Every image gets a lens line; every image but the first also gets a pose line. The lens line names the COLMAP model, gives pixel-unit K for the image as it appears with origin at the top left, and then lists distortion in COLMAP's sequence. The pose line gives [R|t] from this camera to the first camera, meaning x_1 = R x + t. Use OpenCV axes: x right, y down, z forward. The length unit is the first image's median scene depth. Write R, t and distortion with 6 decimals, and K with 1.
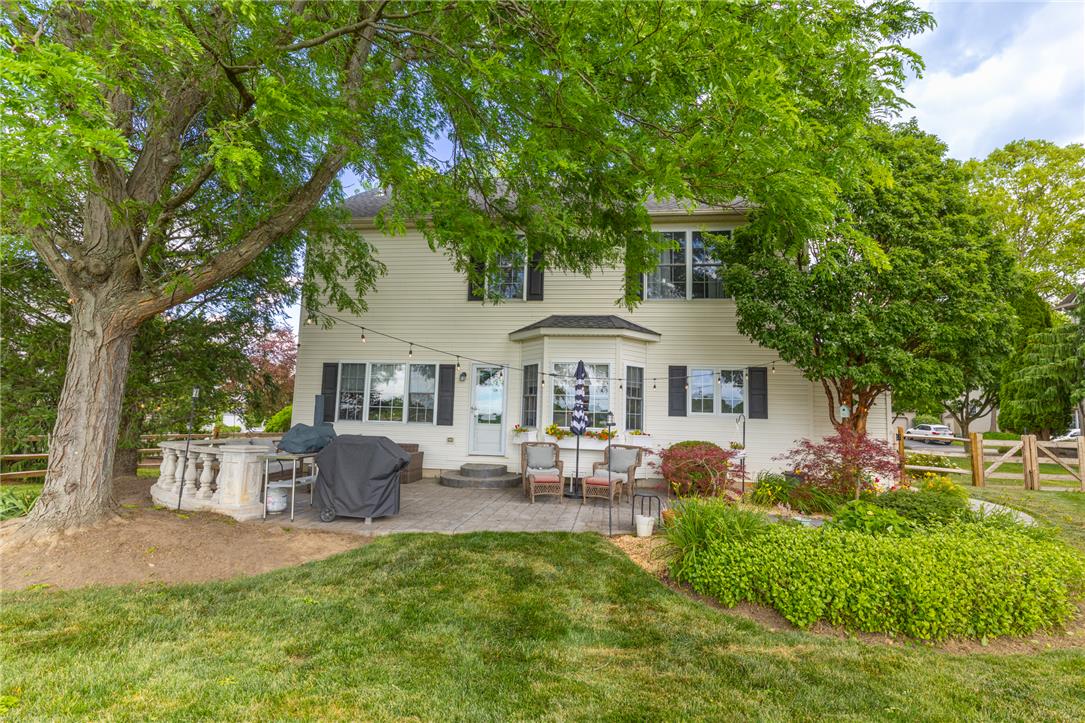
lens RADIAL K [[508.5, 0, 542.5], [0, 508.5, 361.5], [0, 0, 1]] dist [0.000072, 0.000291]
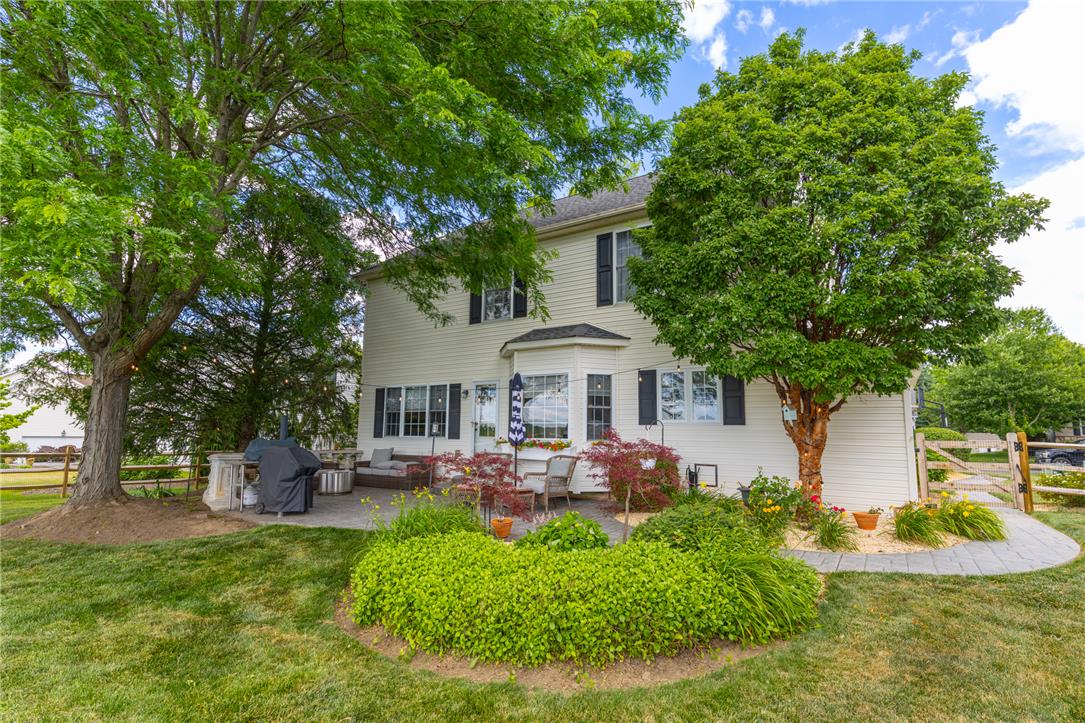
lens RADIAL K [[508.5, 0, 542.5], [0, 508.5, 361.5], [0, 0, 1]] dist [0.000072, 0.000291]
pose [[0.903548, -0.079743, -0.421001, 0.499209], [0.065981, 0.996705, -0.047180, 0.024569], [0.423376, 0.014851, 0.905832, 0.084670]]
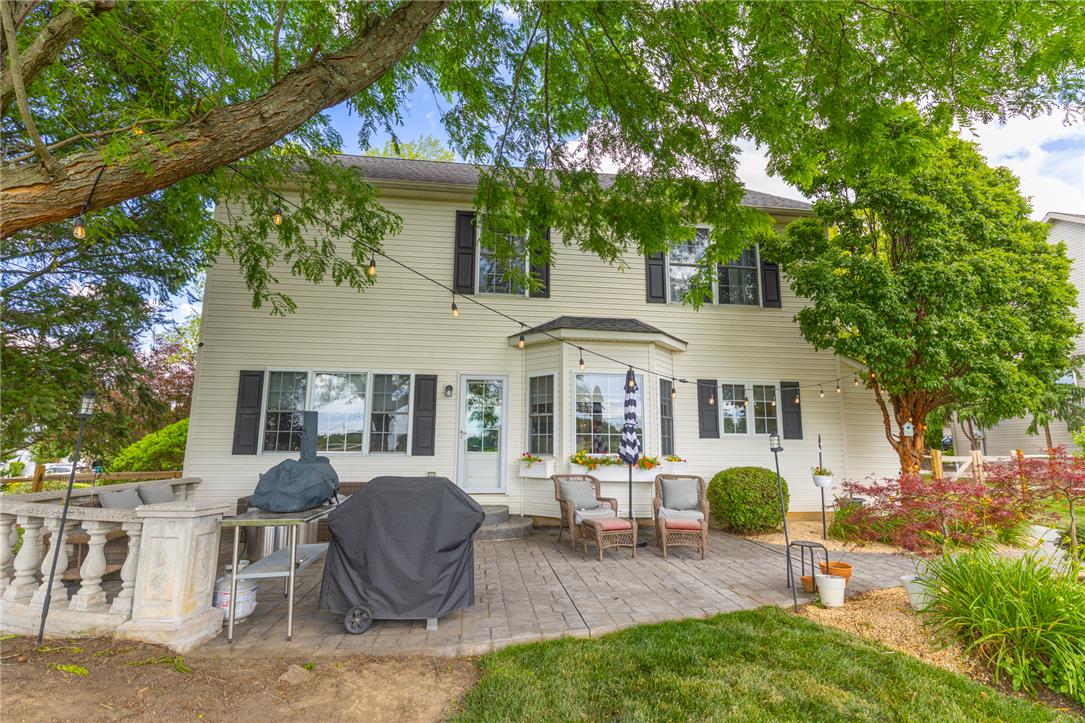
lens RADIAL K [[508.5, 0, 542.5], [0, 508.5, 361.5], [0, 0, 1]] dist [0.000072, 0.000291]
pose [[0.966695, 0.021960, 0.254987, -0.234435], [-0.009456, 0.998696, -0.050162, 0.024650], [-0.255756, 0.046080, 0.965643, 0.241954]]
